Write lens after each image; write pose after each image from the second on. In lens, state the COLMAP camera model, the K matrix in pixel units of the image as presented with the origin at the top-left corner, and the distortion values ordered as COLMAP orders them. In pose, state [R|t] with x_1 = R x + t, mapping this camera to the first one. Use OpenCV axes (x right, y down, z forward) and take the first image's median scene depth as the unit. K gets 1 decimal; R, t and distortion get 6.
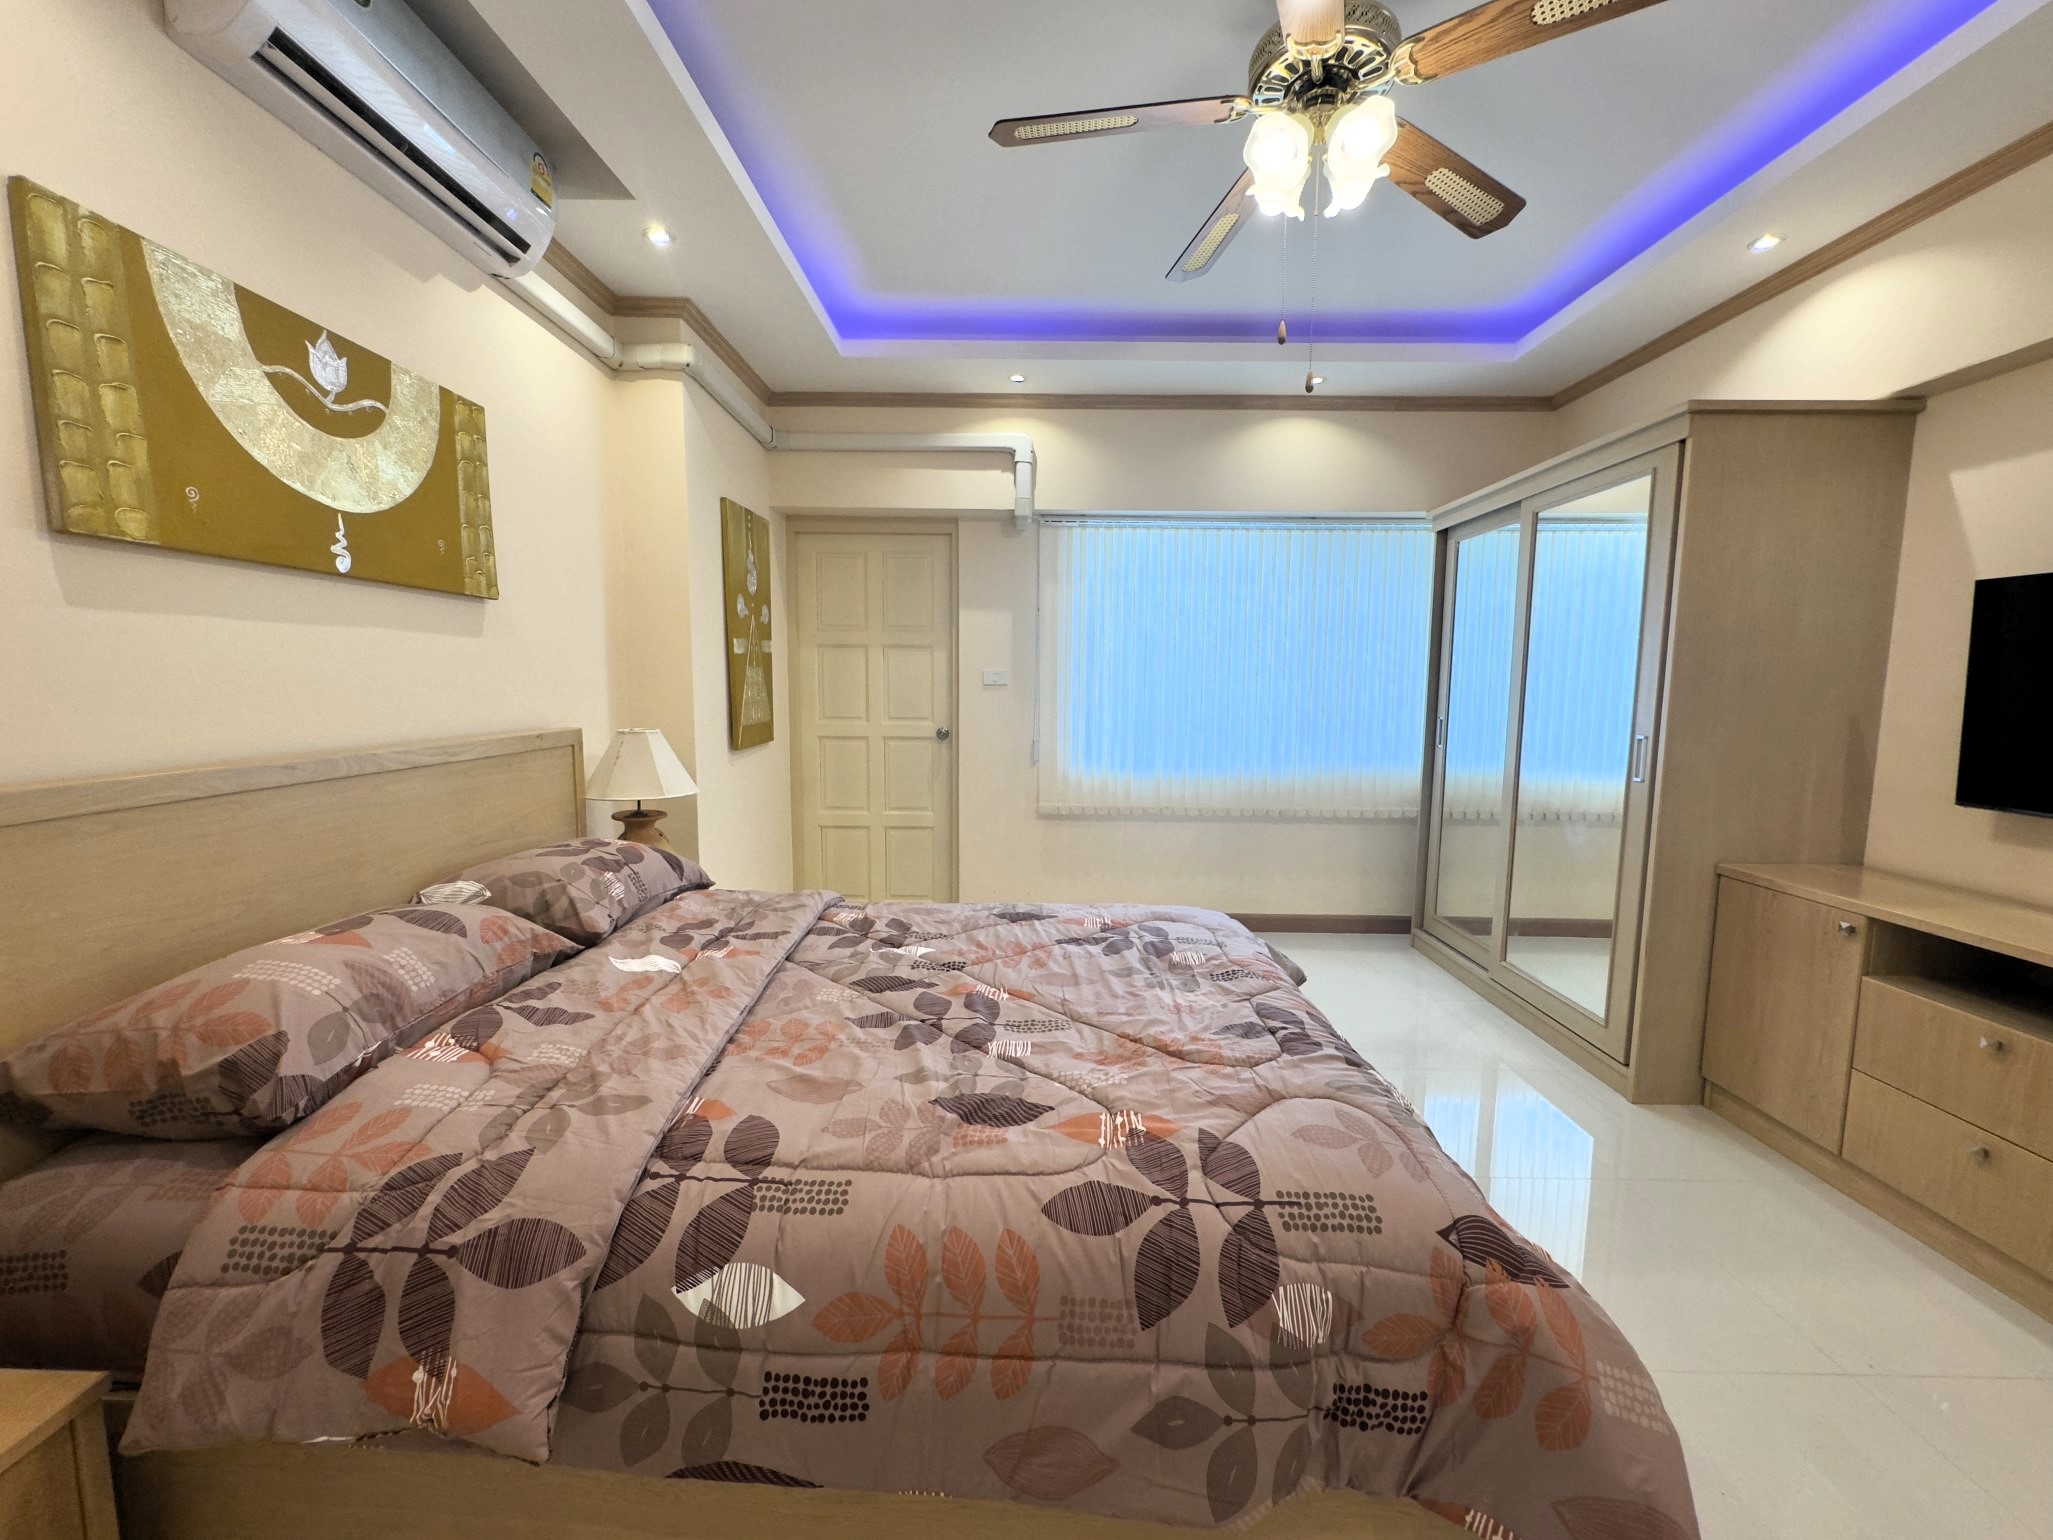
lens RADIAL K [[817.6, 0, 1024.5], [0, 817.6, 770.2], [0, 0, 1]] dist [-0.003557, 0.000017]
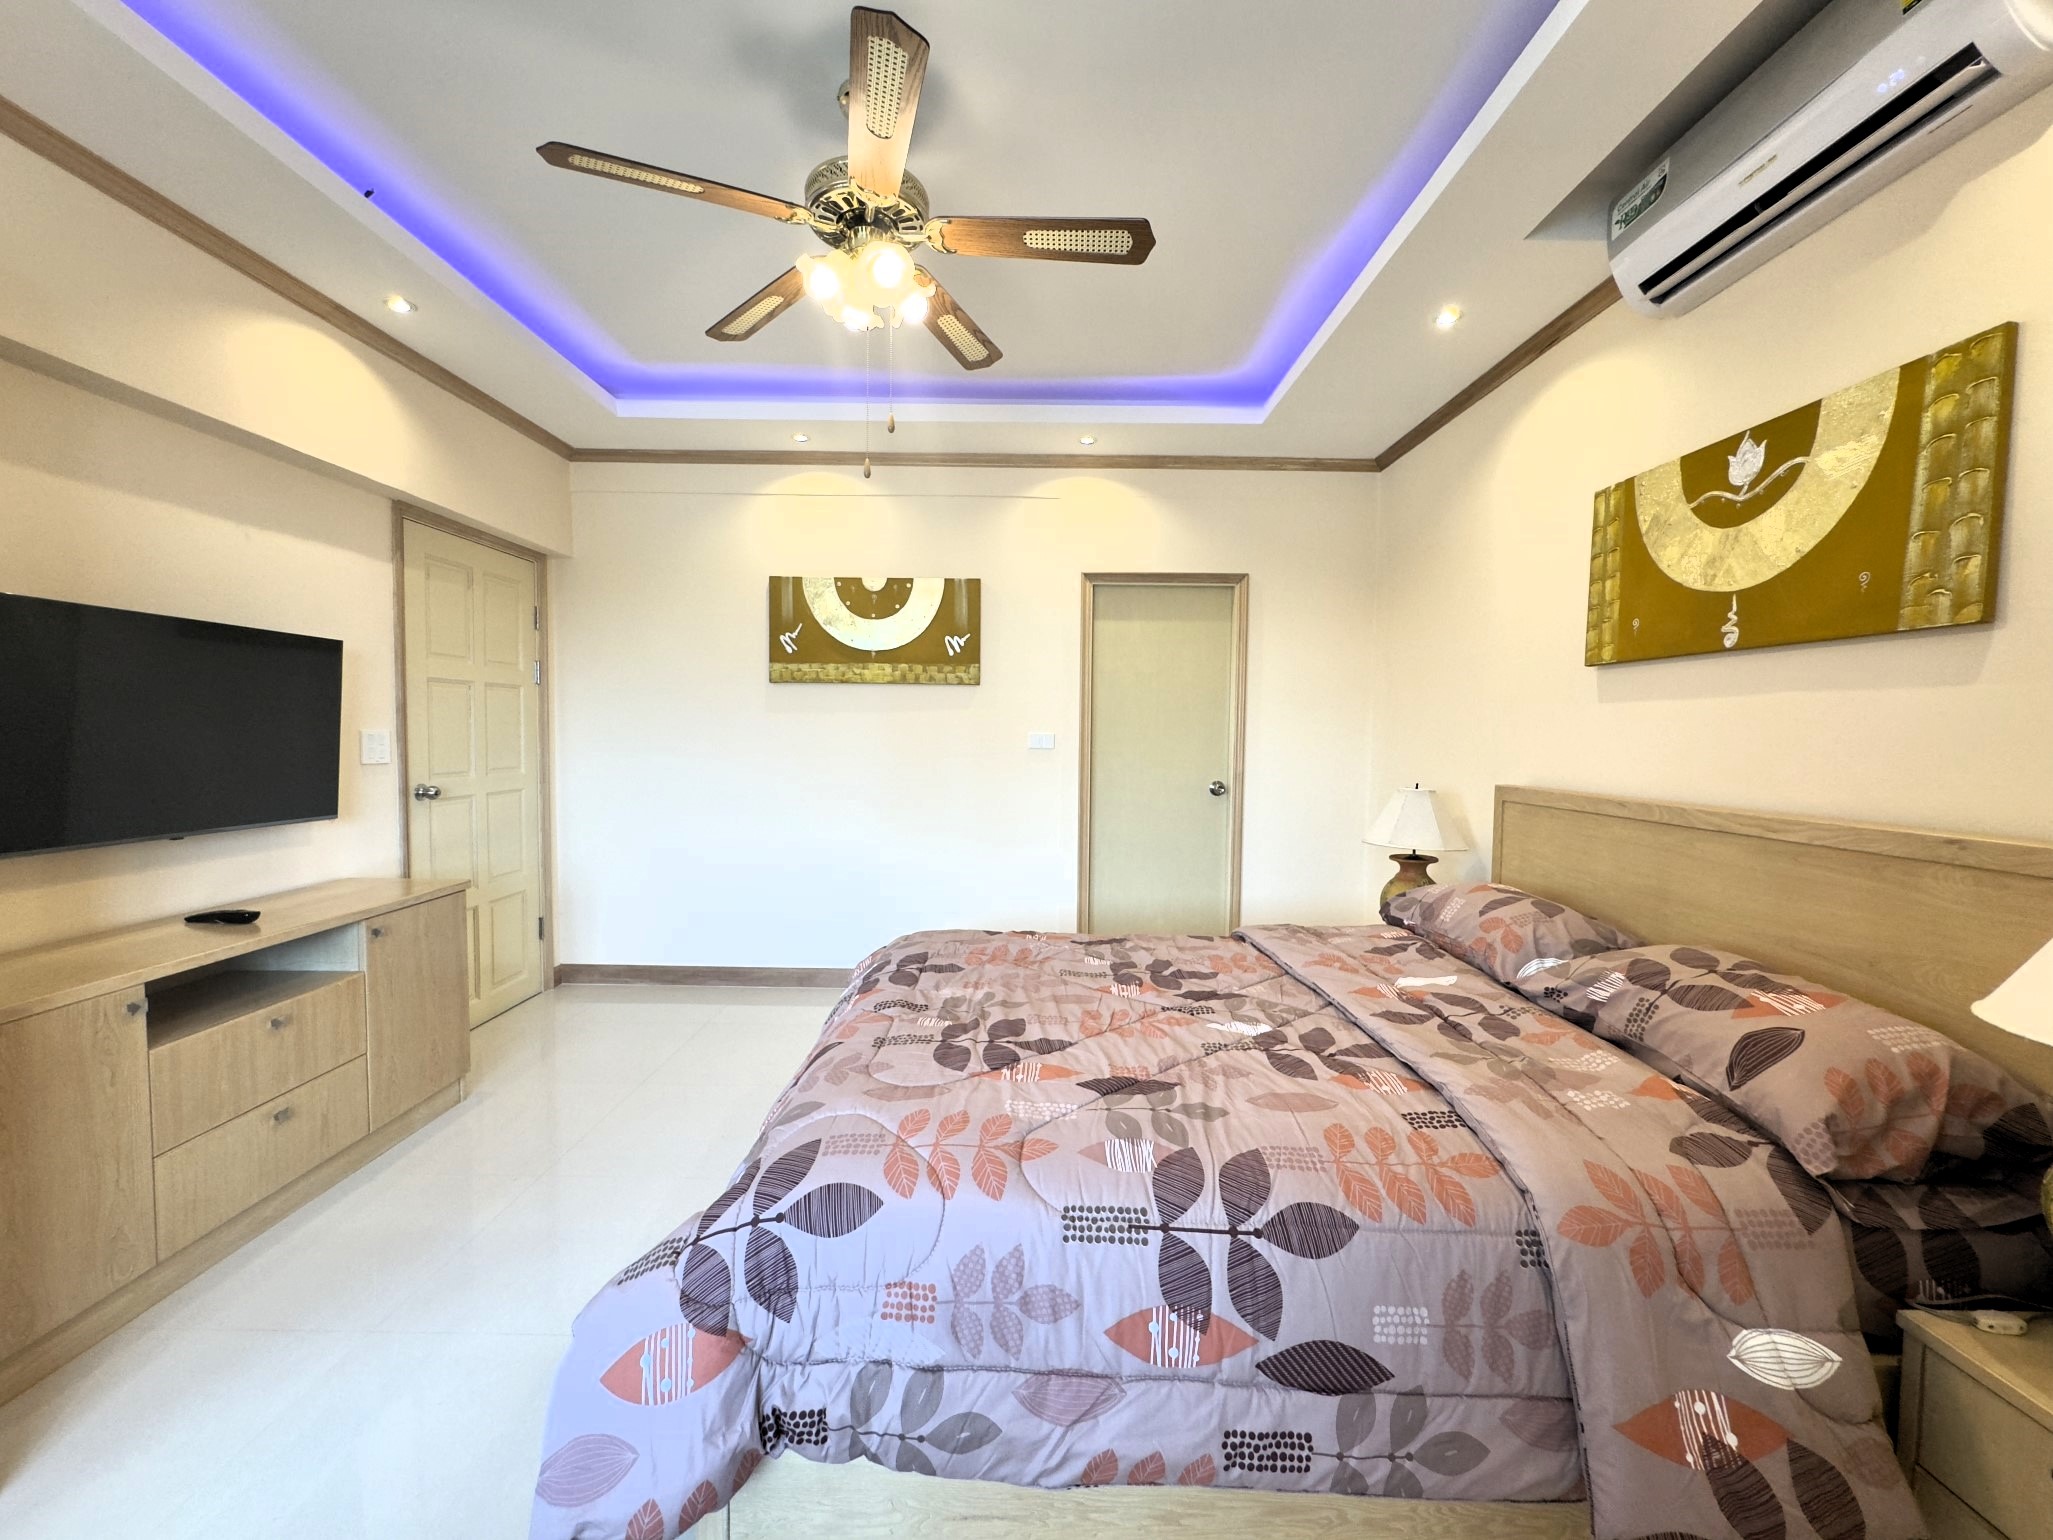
lens RADIAL K [[817.6, 0, 1024.5], [0, 817.6, 770.2], [0, 0, 1]] dist [-0.003557, 0.000017]
pose [[-0.999720, -0.020625, -0.011574, 0.120650], [-0.022189, 0.987335, 0.157091, -0.218501], [0.008188, 0.157304, -0.987516, 1.997692]]
